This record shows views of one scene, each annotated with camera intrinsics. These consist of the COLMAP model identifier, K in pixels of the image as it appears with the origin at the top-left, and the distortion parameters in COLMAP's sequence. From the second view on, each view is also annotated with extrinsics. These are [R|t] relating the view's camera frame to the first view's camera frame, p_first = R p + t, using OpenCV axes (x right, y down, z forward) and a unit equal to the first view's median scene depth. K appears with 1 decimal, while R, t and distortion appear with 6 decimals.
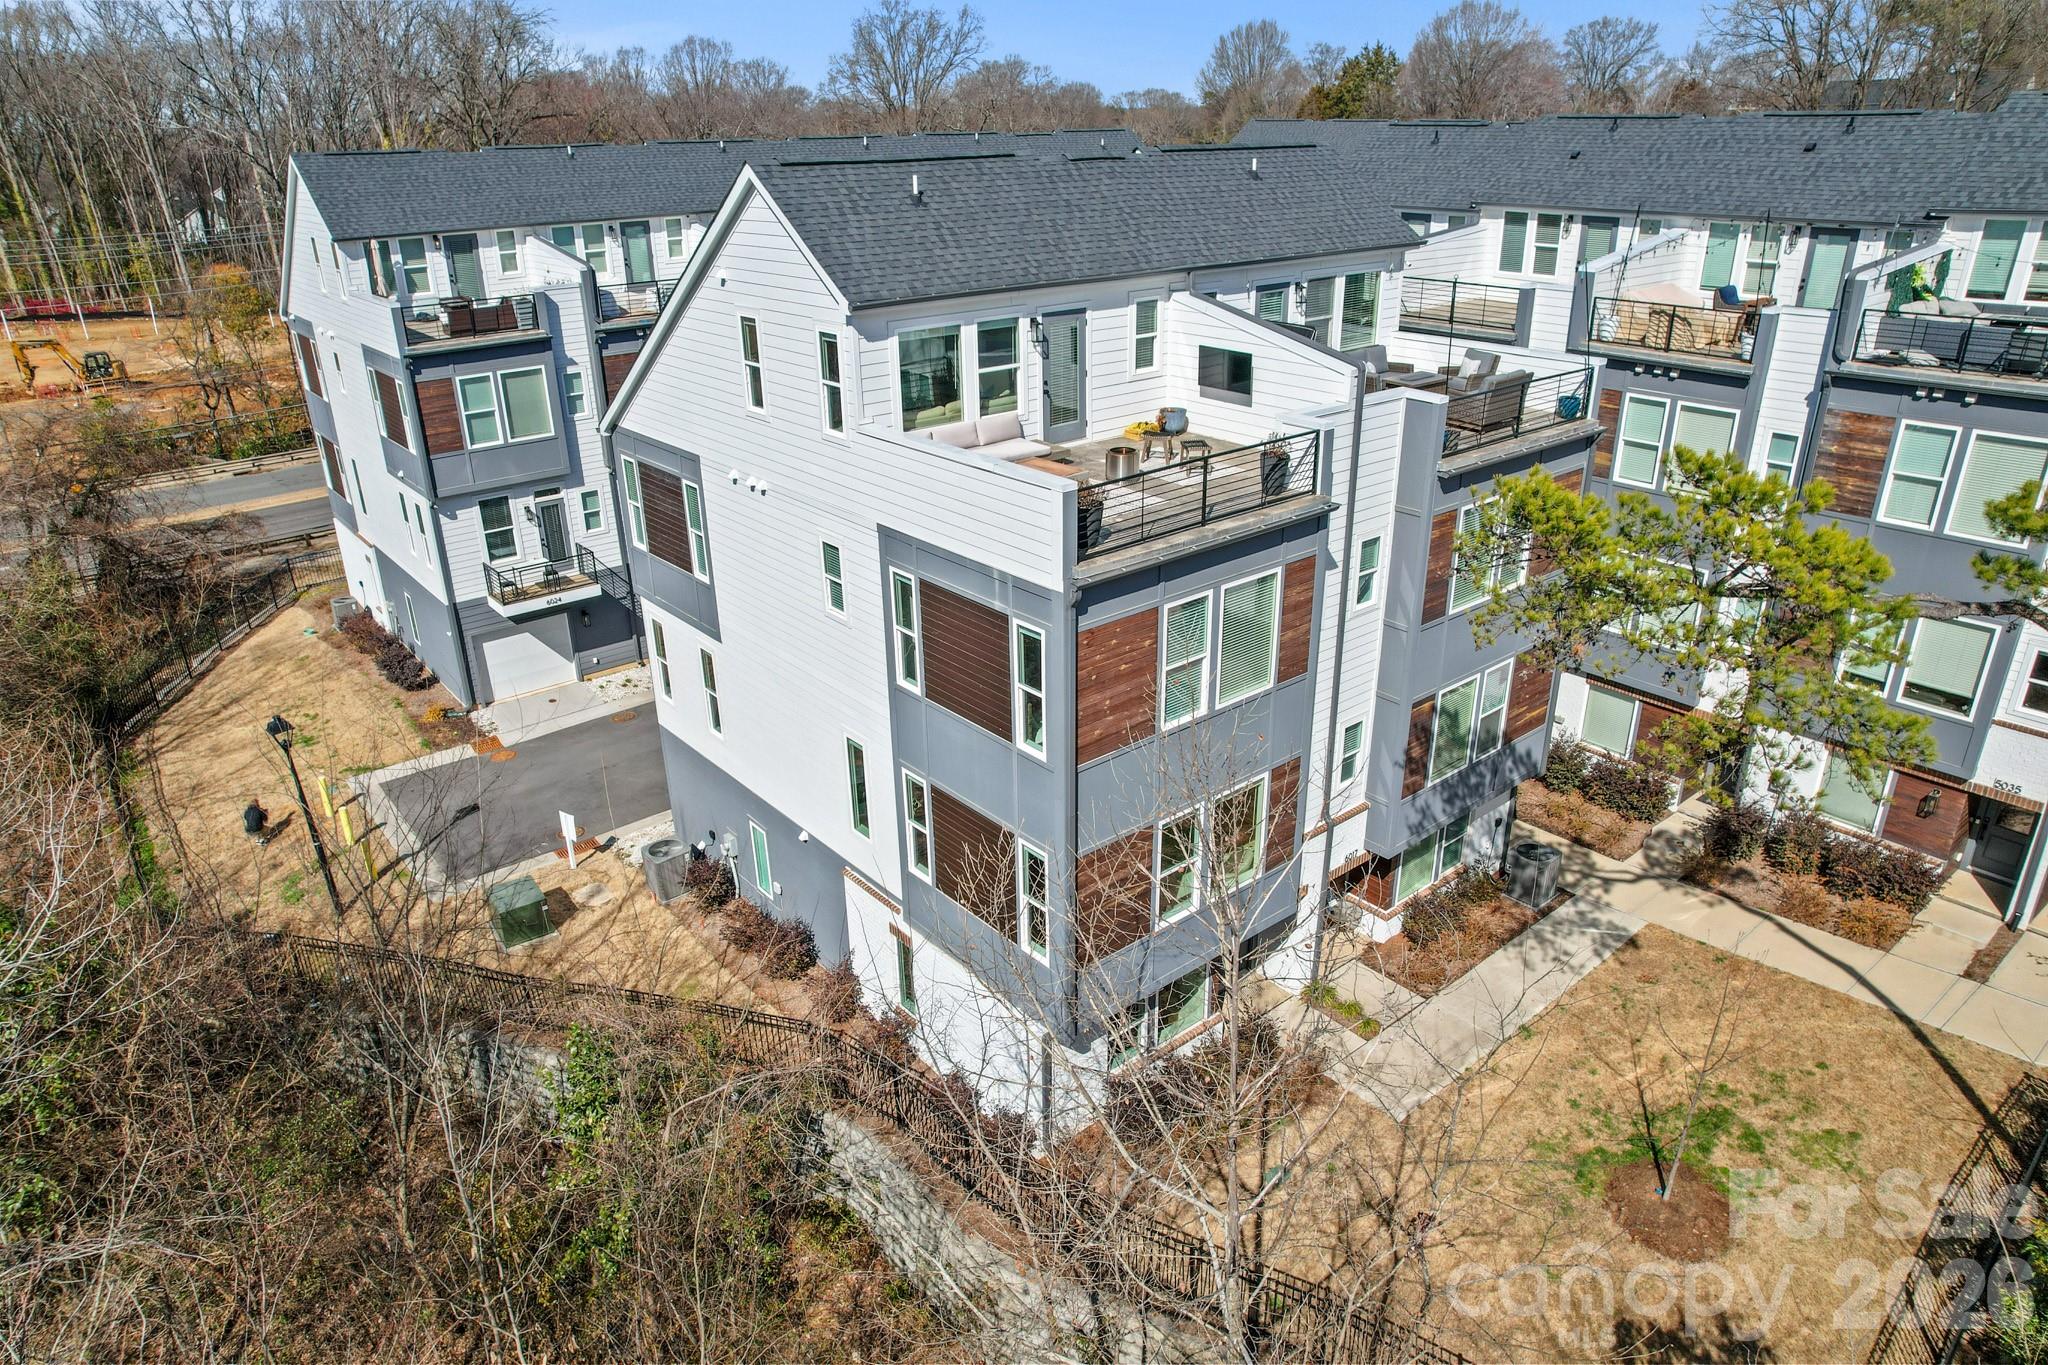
lens RADIAL K [[1316.7, 0, 1024.0], [0, 1316.7, 682.5], [0, 0, 1]] dist [-0.062602, 0.038054]
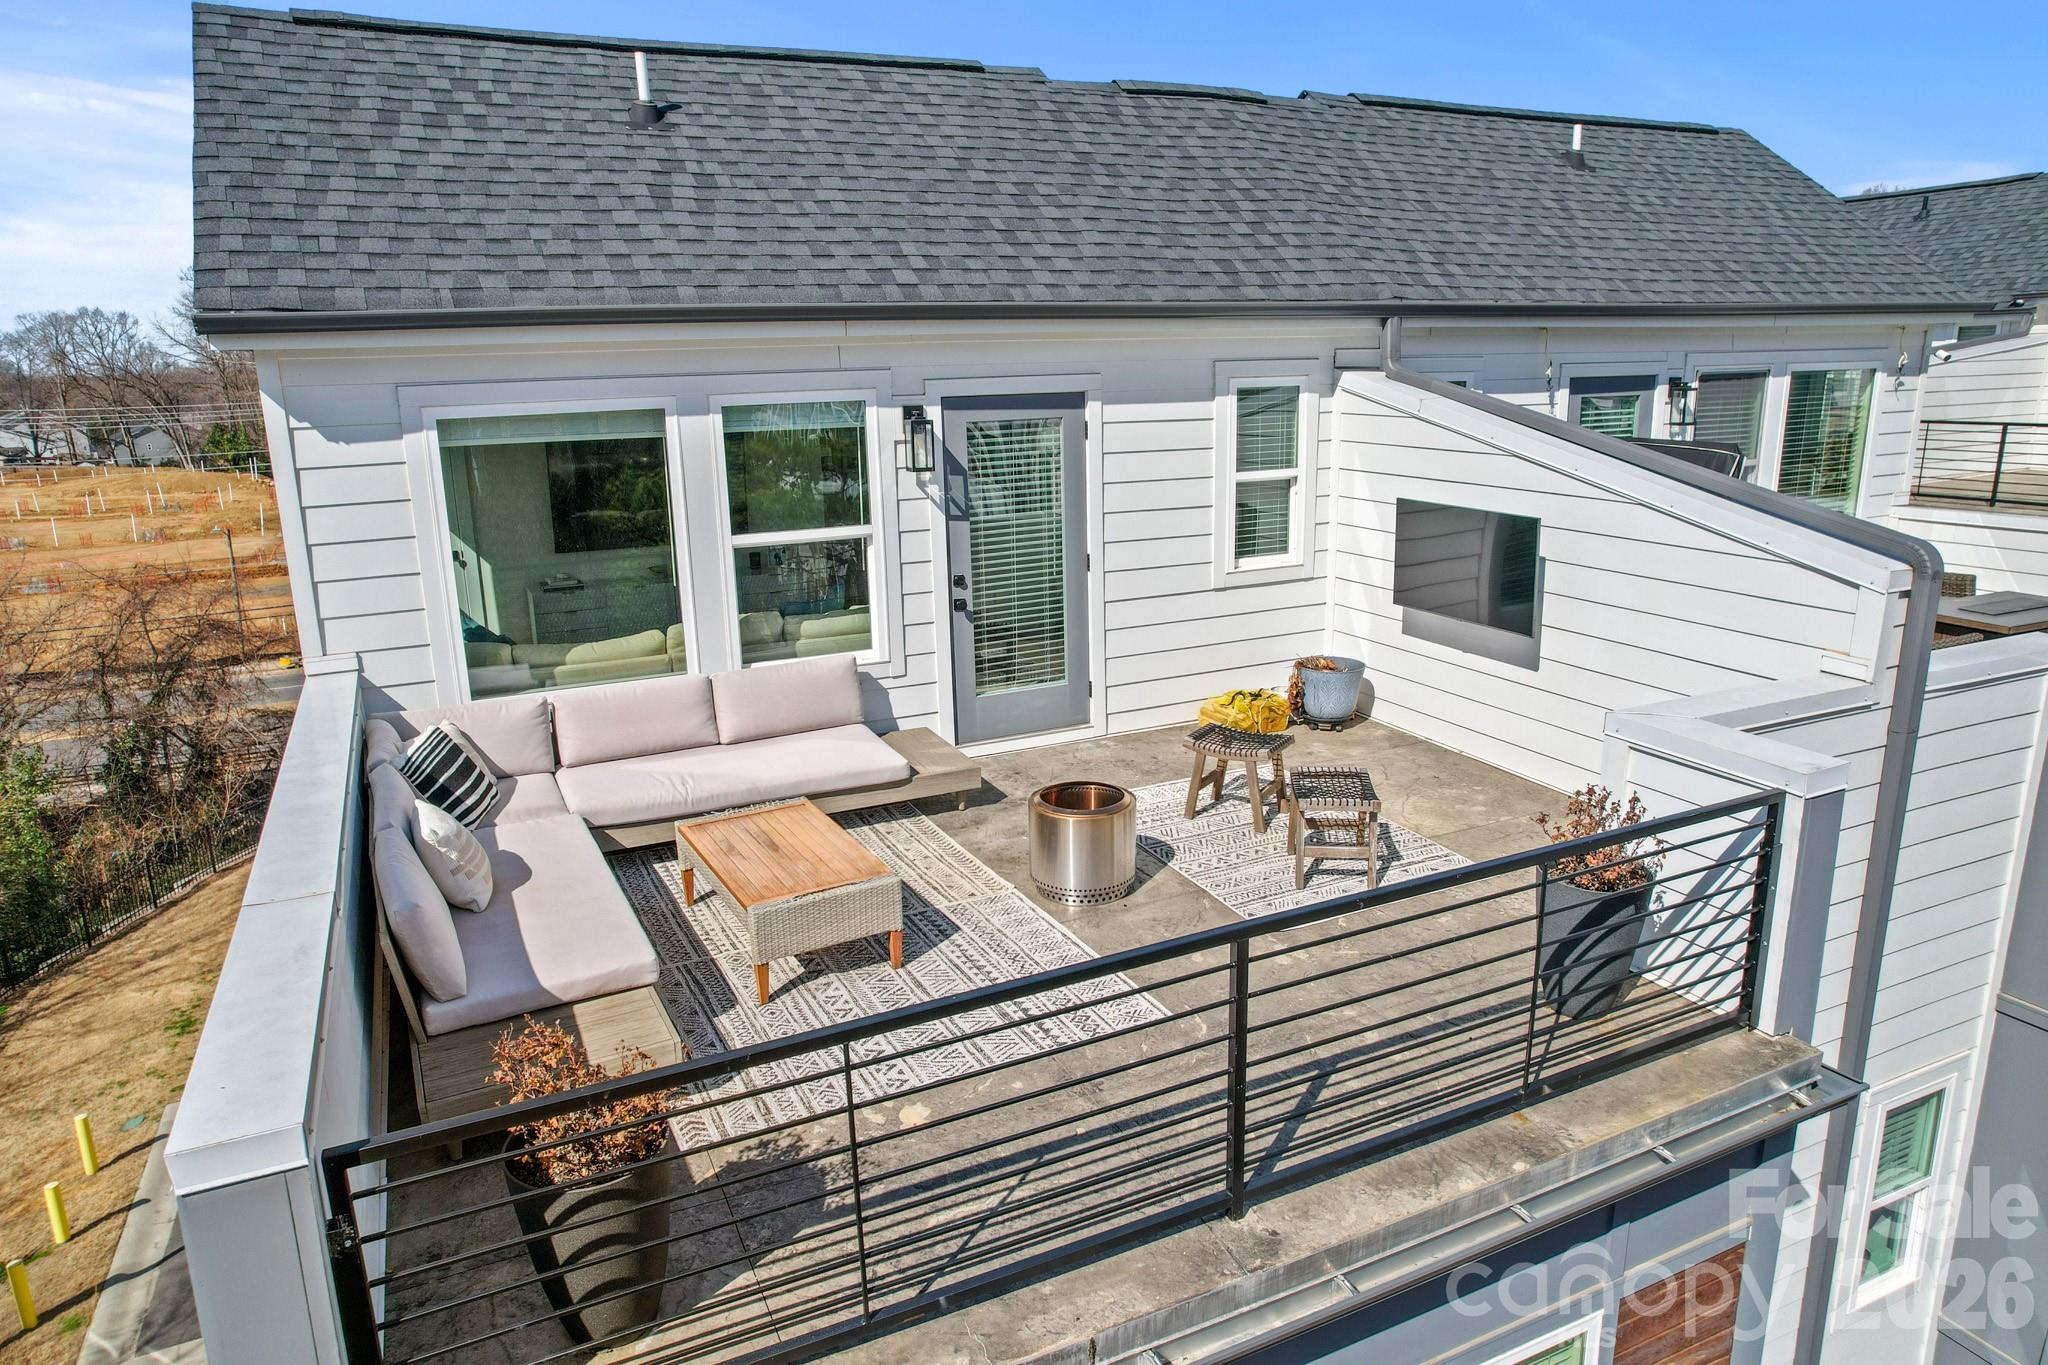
lens RADIAL K [[1316.7, 0, 1024.0], [0, 1316.7, 682.5], [0, 0, 1]] dist [-0.062602, 0.038054]
pose [[0.969210, 0.053846, -0.240274, 0.125319], [-0.090398, 0.985470, -0.143797, -0.145048], [0.229040, 0.161090, 0.959995, 0.637259]]
